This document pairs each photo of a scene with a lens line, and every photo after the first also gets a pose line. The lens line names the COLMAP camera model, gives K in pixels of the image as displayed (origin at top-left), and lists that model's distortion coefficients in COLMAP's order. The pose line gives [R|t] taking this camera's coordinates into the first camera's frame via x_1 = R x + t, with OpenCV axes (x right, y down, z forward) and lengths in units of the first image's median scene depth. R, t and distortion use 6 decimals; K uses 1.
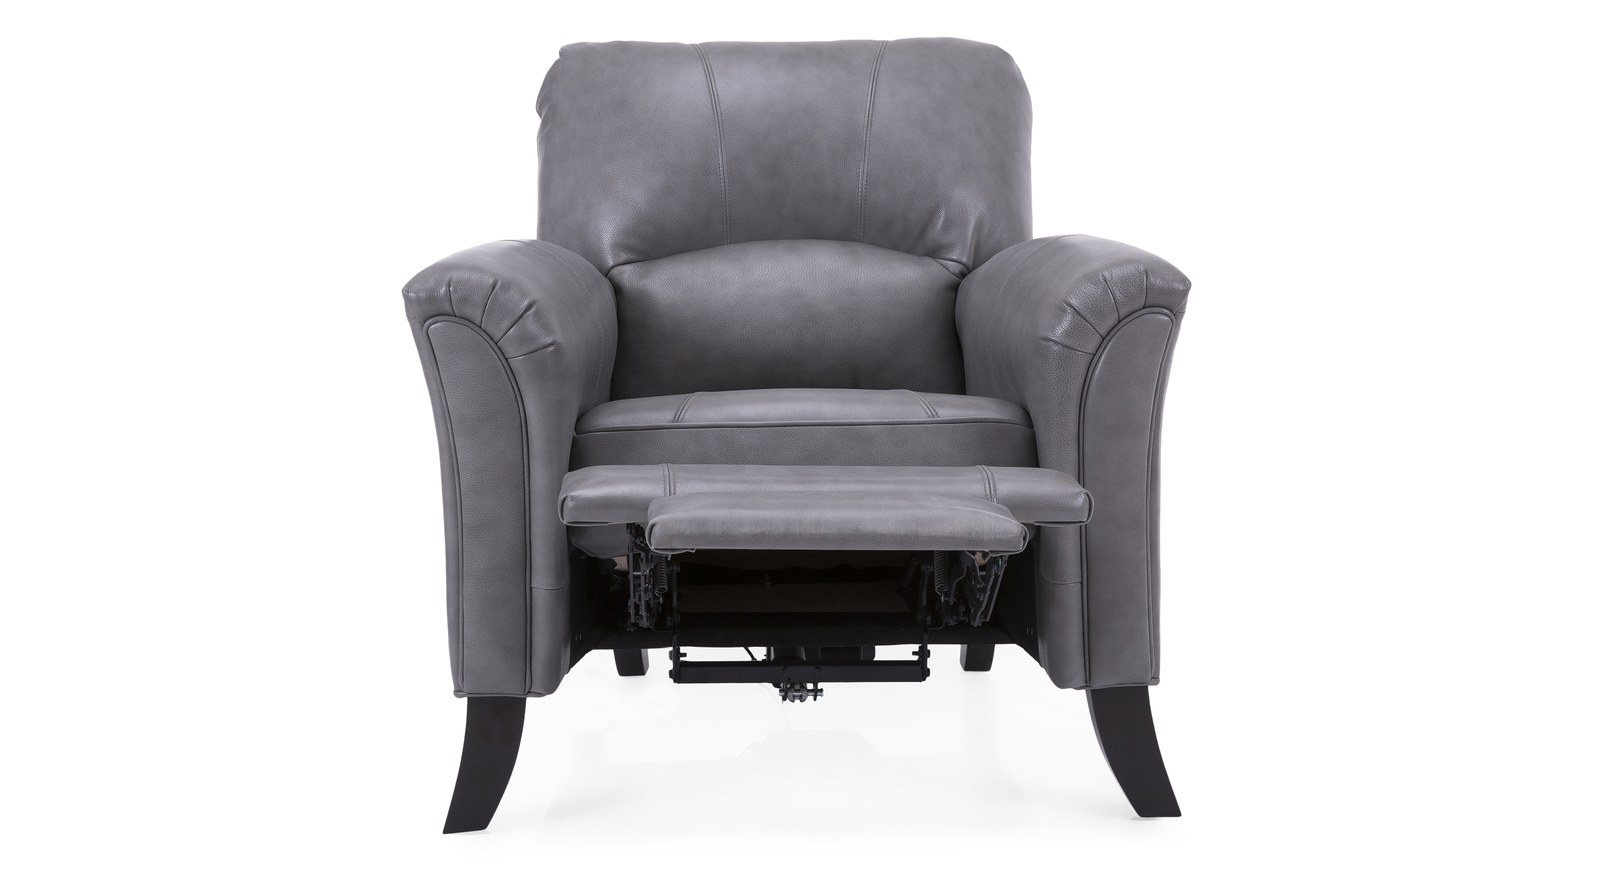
lens RADIAL K [[2752.6, 0, 800.0], [0, 2752.6, 443.0], [0, 0, 1]] dist [-0.016209, -0.007801]
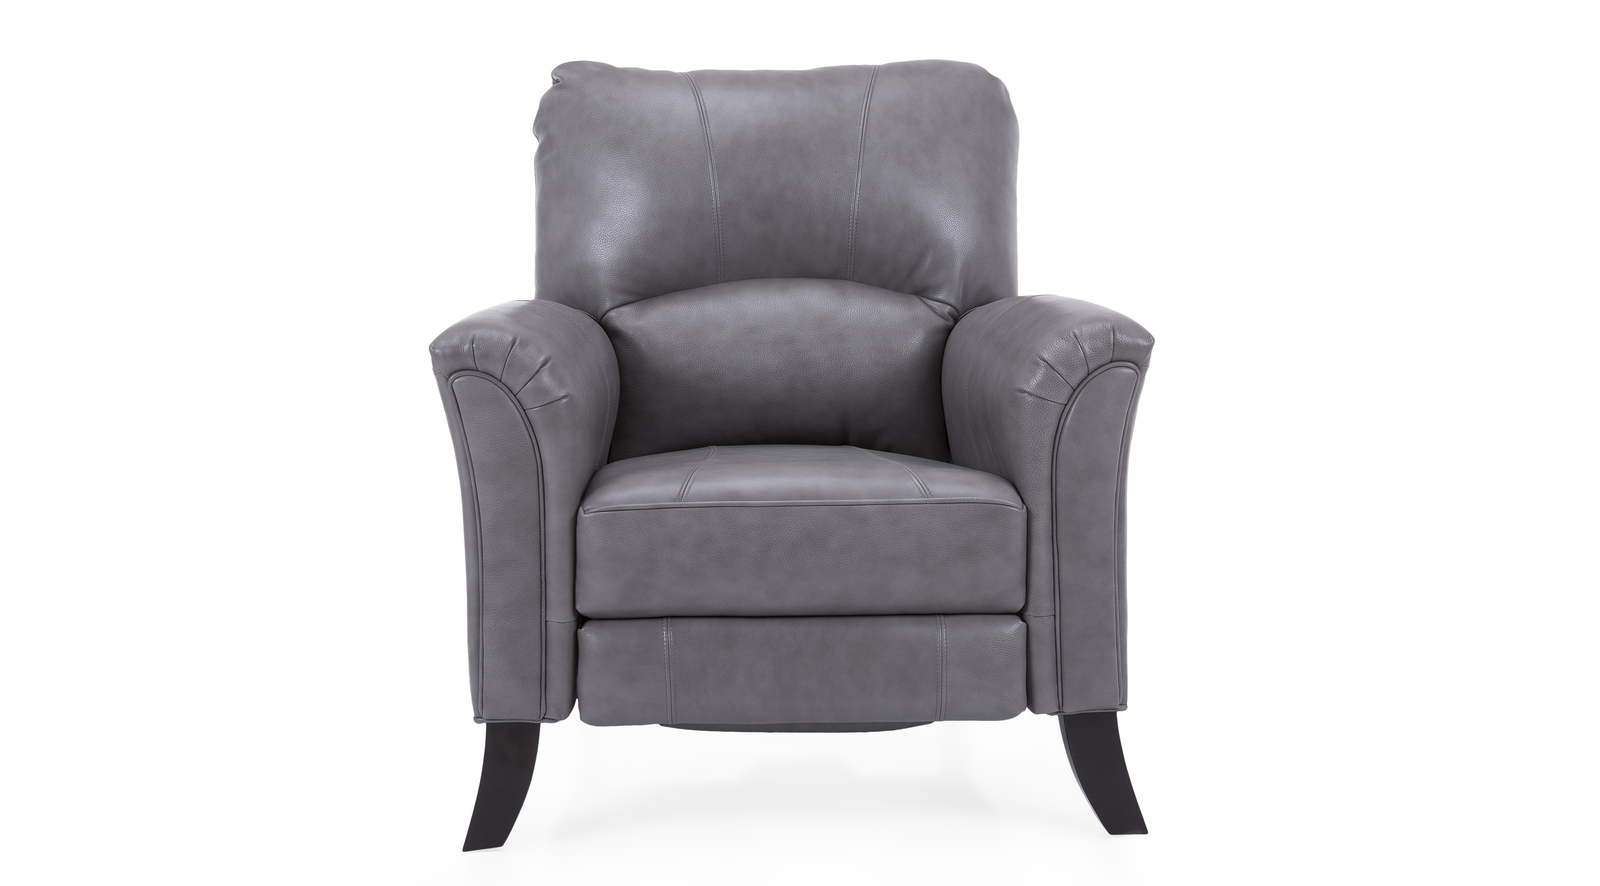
lens RADIAL K [[2821.8, 0, 801.4], [0, 2821.8, 350.7], [0, 0, 1]] dist [0.027248, 0.049003]
pose [[0.999991, -0.000547, 0.004314, -0.002038], [0.000730, 0.999091, -0.042628, -0.006155], [-0.004287, 0.042631, 0.999082, -0.112346]]
